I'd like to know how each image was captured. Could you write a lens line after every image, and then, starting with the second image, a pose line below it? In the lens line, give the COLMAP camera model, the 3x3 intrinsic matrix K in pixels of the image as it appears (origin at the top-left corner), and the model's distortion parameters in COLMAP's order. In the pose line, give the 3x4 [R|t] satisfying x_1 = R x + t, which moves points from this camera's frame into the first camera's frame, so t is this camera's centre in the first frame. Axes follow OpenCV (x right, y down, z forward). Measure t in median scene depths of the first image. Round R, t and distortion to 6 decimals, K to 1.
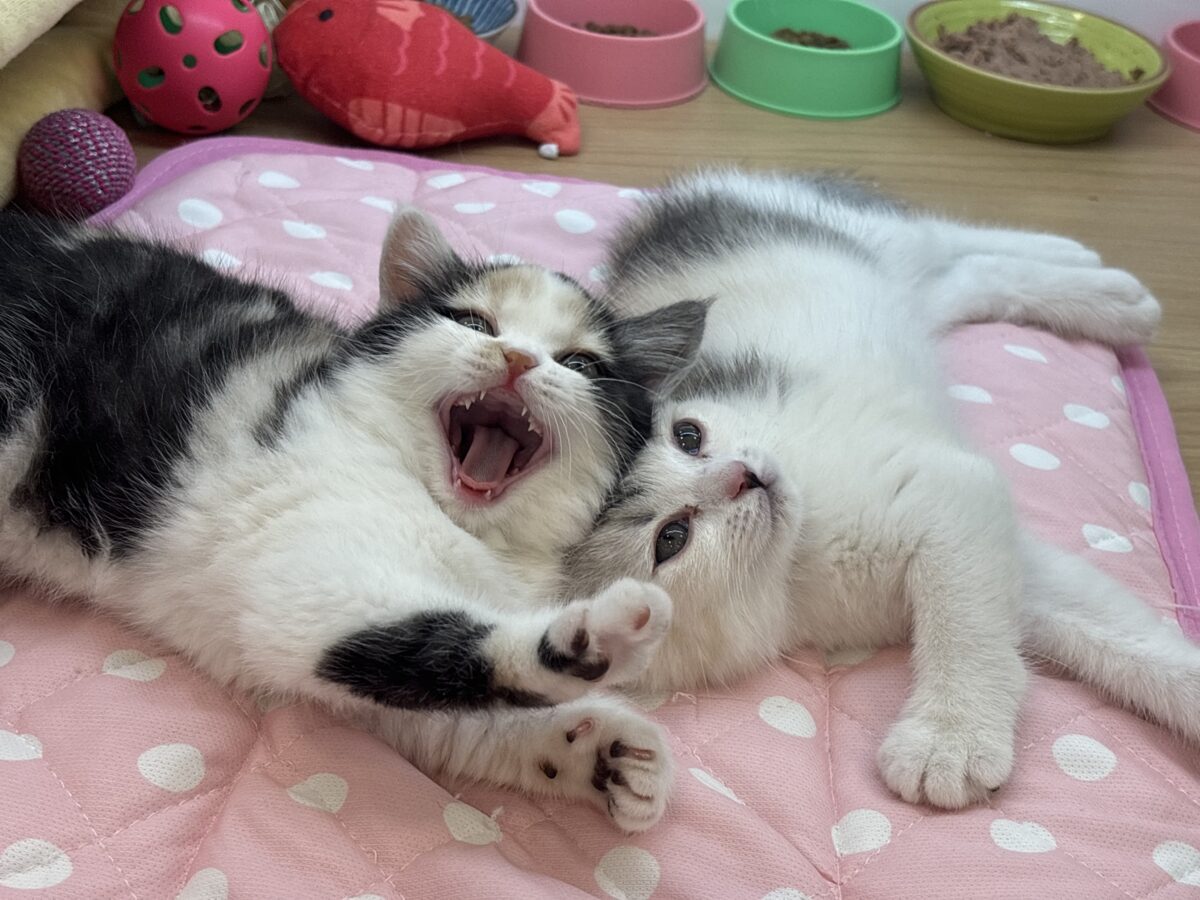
lens RADIAL K [[1802.2, 0, 597.4], [0, 1802.2, 442.5], [0, 0, 1]] dist [0.177260, -0.755837]
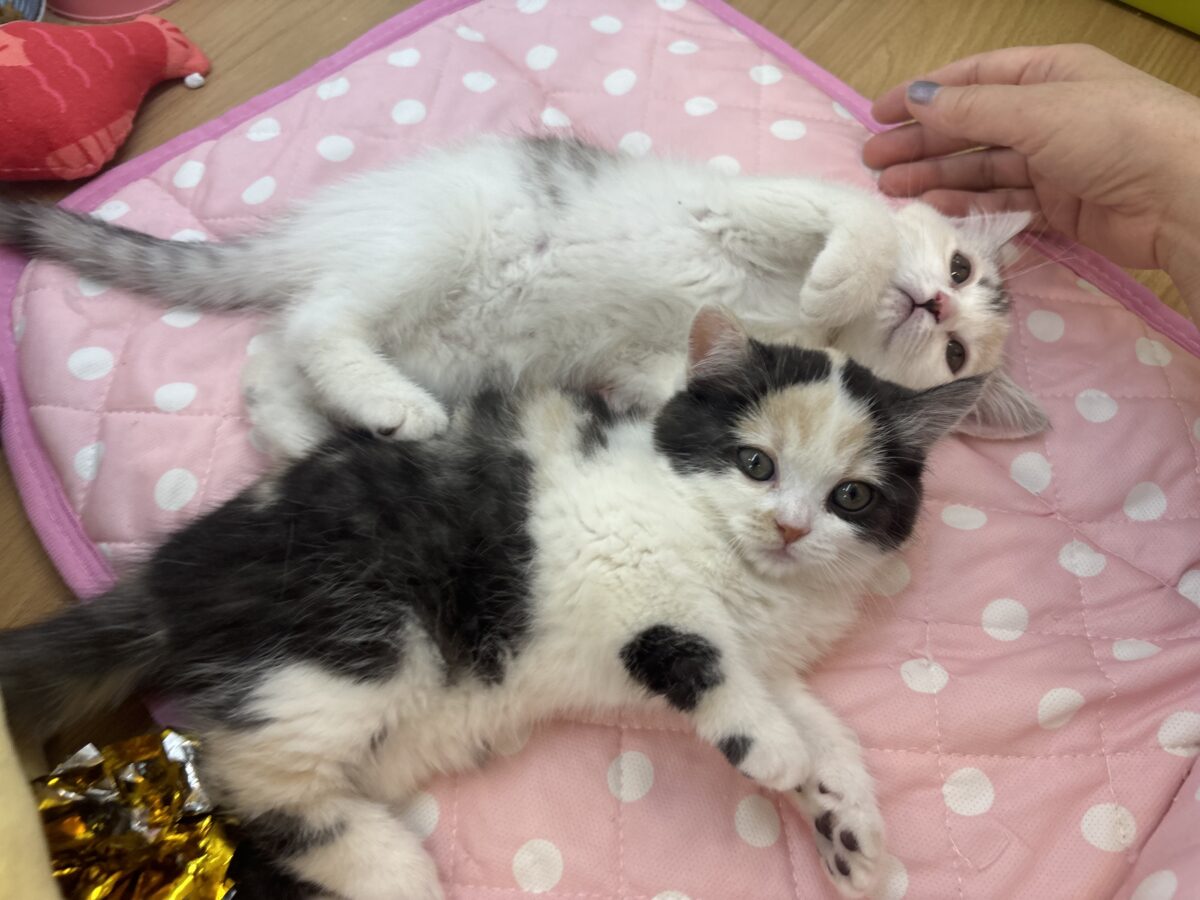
lens RADIAL K [[922.9, 0, 605.3], [0, 922.9, 422.1], [0, 0, 1]] dist [-0.006178, -0.003676]
pose [[0.685280, -0.678566, 0.264461, -0.157485], [0.444721, 0.677463, 0.585890, -0.252217], [-0.576727, -0.283887, 0.766025, 0.352530]]
